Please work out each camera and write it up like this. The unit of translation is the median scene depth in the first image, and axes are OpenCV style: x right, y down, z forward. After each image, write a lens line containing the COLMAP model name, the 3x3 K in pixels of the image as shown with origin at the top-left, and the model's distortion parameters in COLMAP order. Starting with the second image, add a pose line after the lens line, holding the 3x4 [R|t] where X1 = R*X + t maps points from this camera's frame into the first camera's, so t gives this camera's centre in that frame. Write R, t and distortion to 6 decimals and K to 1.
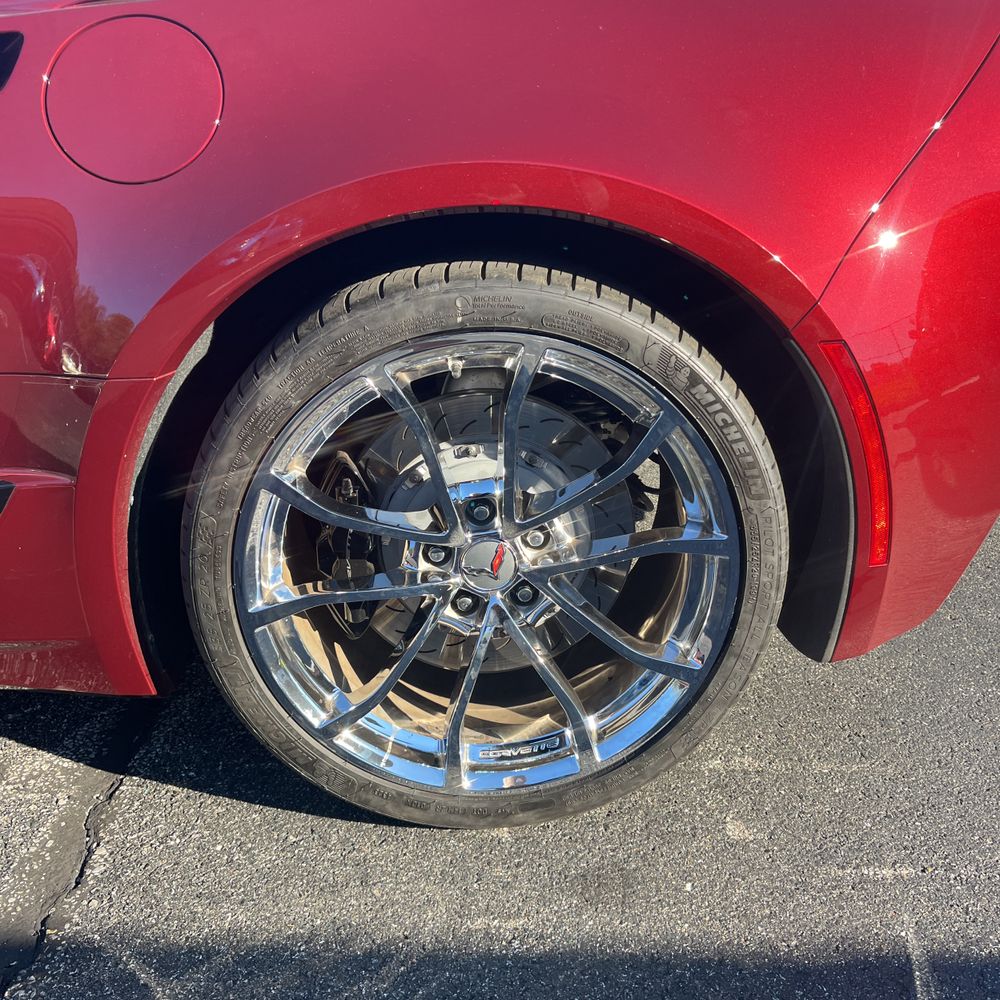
lens RADIAL K [[1025.8, 0, 529.4], [0, 1025.8, 496.3], [0, 0, 1]] dist [0.010508, 0.000000]
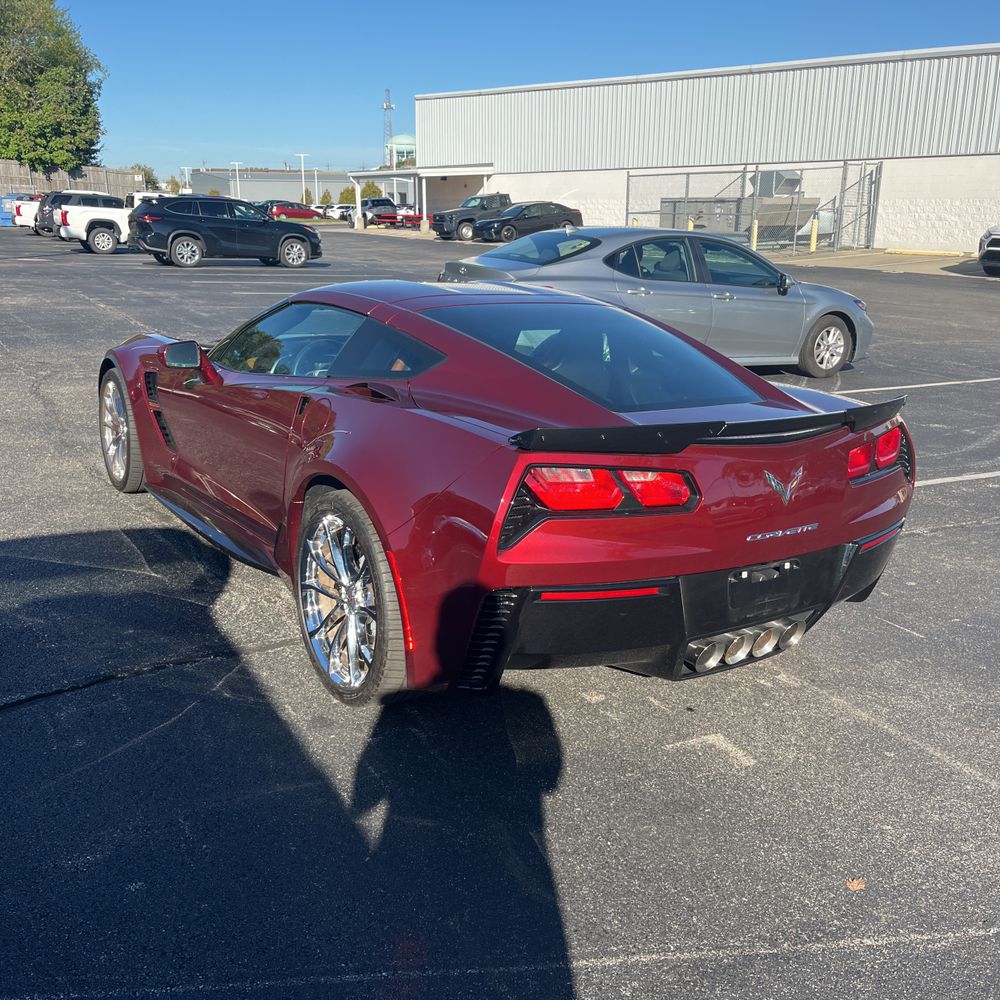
lens RADIAL K [[1025.8, 0, 497.5], [0, 1025.8, 510.8], [0, 0, 1]] dist [0.010508, 0.000000]
pose [[0.487861, 0.245163, -0.837787, 2.355663], [-0.344642, 0.935878, 0.073174, -0.484488], [0.802006, 0.253038, 0.541072, -0.216764]]
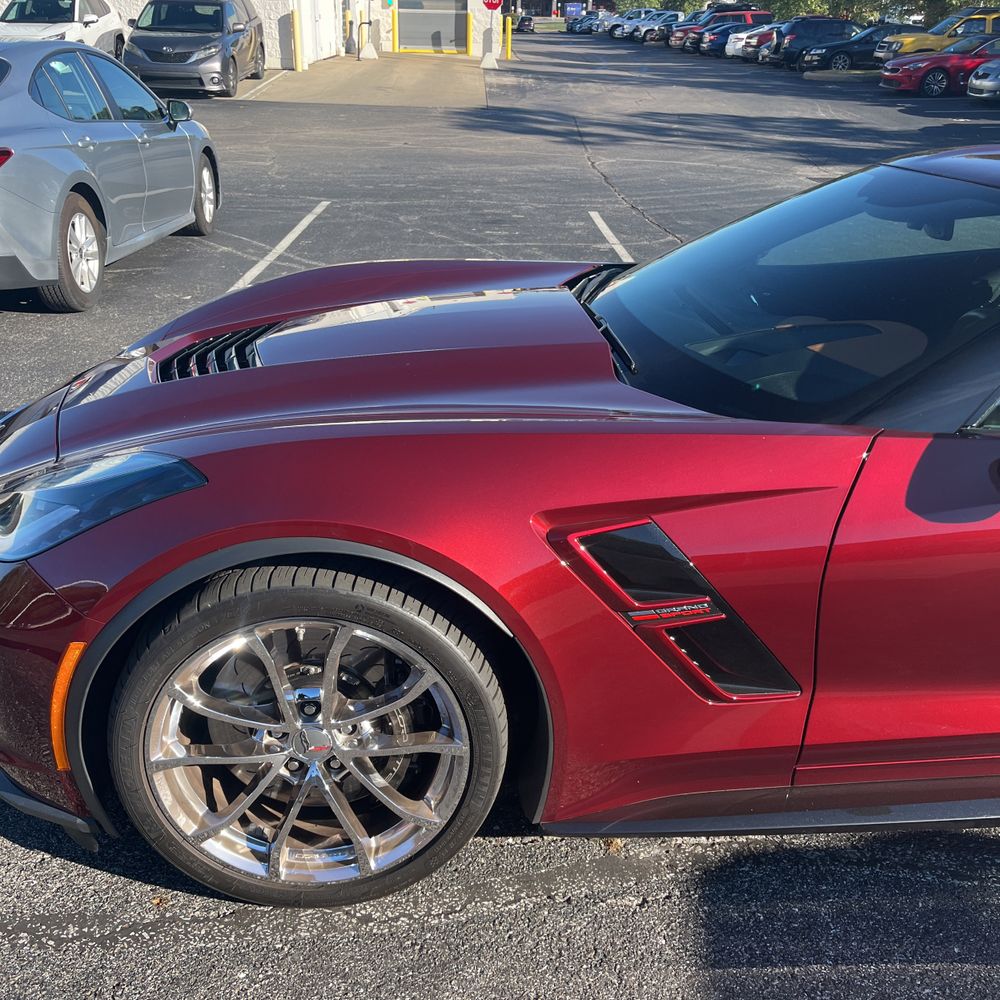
lens RADIAL K [[1025.8, 0, 500.6], [0, 1025.8, 509.8], [0, 0, 1]] dist [0.010508, 0.000000]
pose [[0.999892, 0.010644, 0.010171, -2.094563], [-0.011059, 0.999074, 0.041582, -0.304196], [-0.009719, -0.041690, 0.999083, -0.601583]]
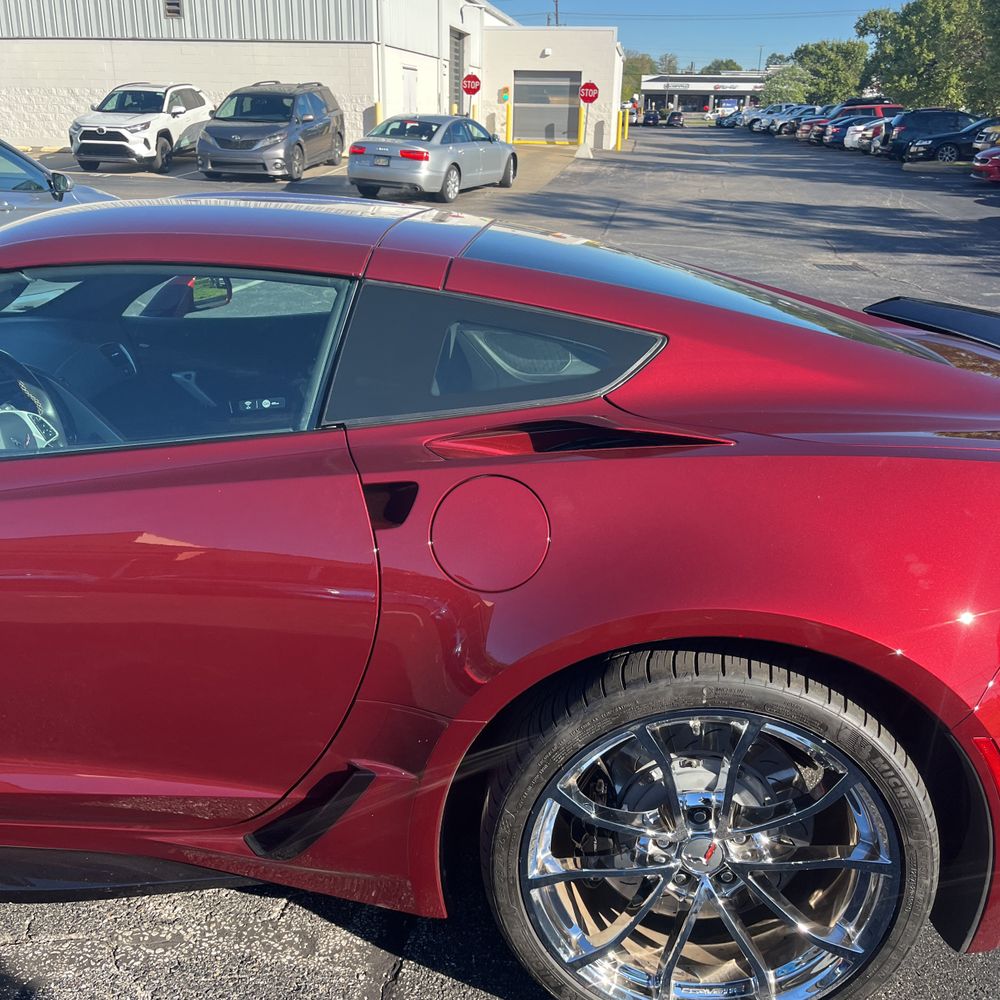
lens RADIAL K [[1025.8, 0, 504.8], [0, 1025.8, 511.4], [0, 0, 1]] dist [0.010508, 0.000000]
pose [[0.988776, 0.065281, -0.134390, -0.144979], [-0.069939, 0.997093, -0.030226, -0.323128], [0.132026, 0.039286, 0.990467, -0.379192]]
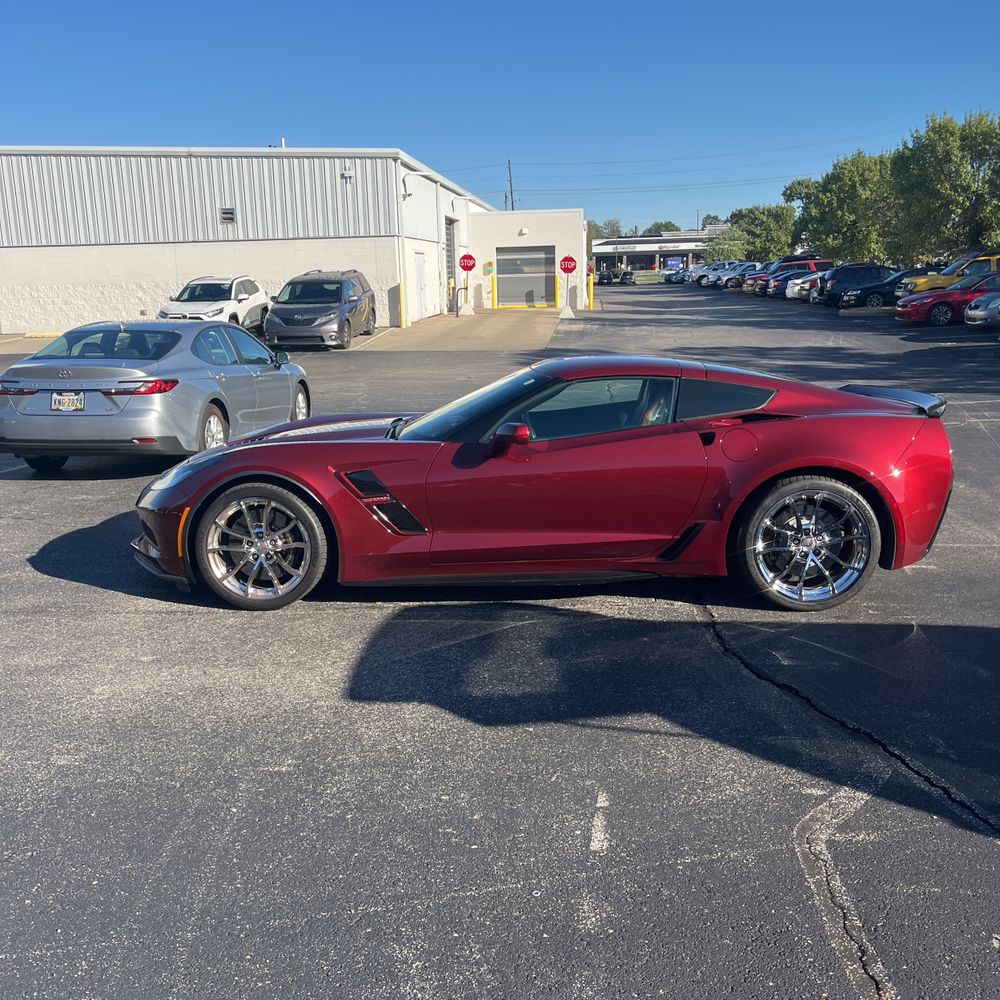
lens RADIAL K [[1025.8, 0, 505.5], [0, 1025.8, 495.6], [0, 0, 1]] dist [0.010508, 0.000000]
pose [[0.994115, -0.009498, -0.107915, -0.833380], [-0.011190, 0.981818, -0.189494, 0.691373], [0.107752, 0.189586, 0.975934, -3.352839]]
